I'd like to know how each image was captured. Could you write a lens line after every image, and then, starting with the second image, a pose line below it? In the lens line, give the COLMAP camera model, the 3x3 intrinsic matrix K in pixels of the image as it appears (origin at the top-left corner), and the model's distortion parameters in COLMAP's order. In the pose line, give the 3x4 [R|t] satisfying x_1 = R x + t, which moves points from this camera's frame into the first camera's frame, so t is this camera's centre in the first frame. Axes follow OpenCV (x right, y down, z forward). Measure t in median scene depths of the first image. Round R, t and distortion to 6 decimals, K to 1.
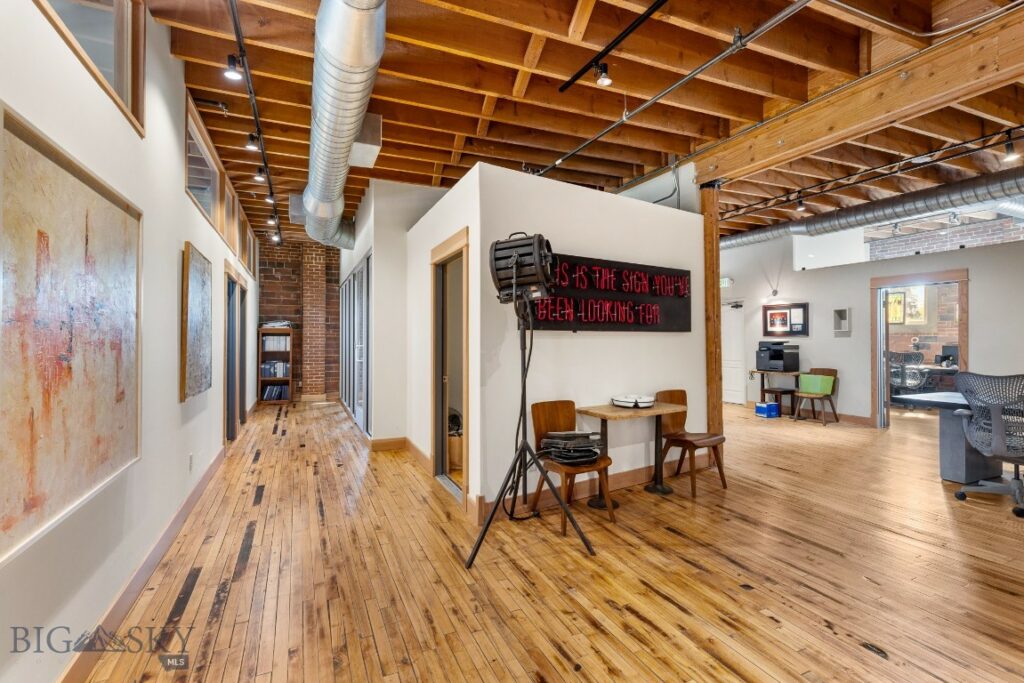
lens RADIAL K [[462.6, 0, 502.3], [0, 462.6, 331.3], [0, 0, 1]] dist [0.008496, -0.001585]
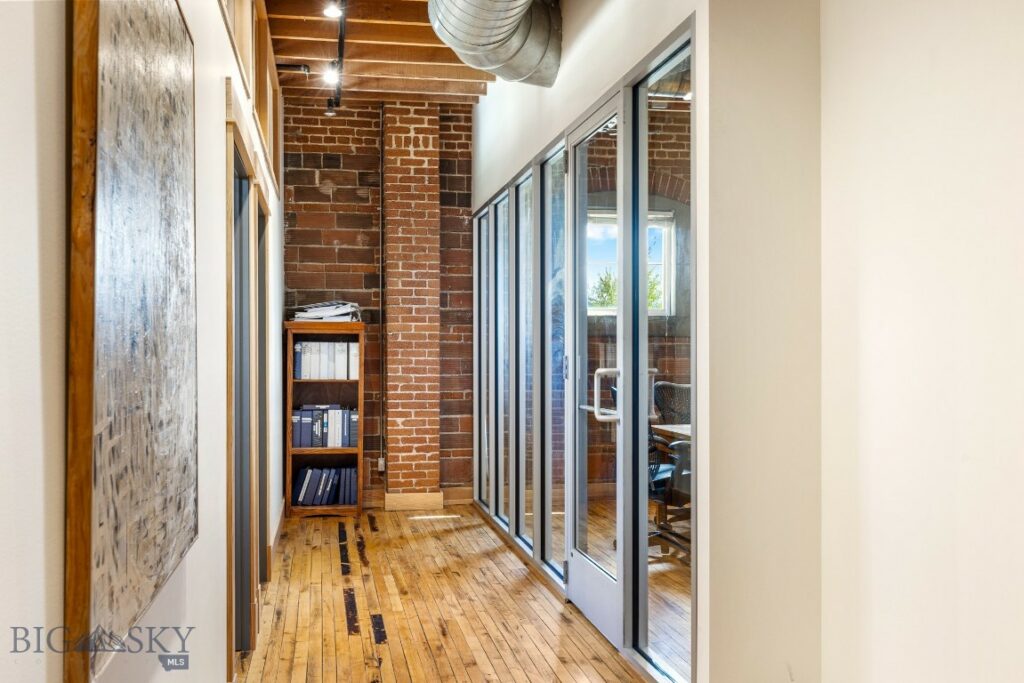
lens RADIAL K [[1005.8, 0, 513.4], [0, 1005.8, 352.0], [0, 0, 1]] dist [-0.003435, 0.000000]
pose [[0.973009, 0.001348, -0.230764, -0.343796], [0.002800, 0.999840, 0.017649, 0.010743], [0.230751, -0.017819, 0.972850, 0.524651]]
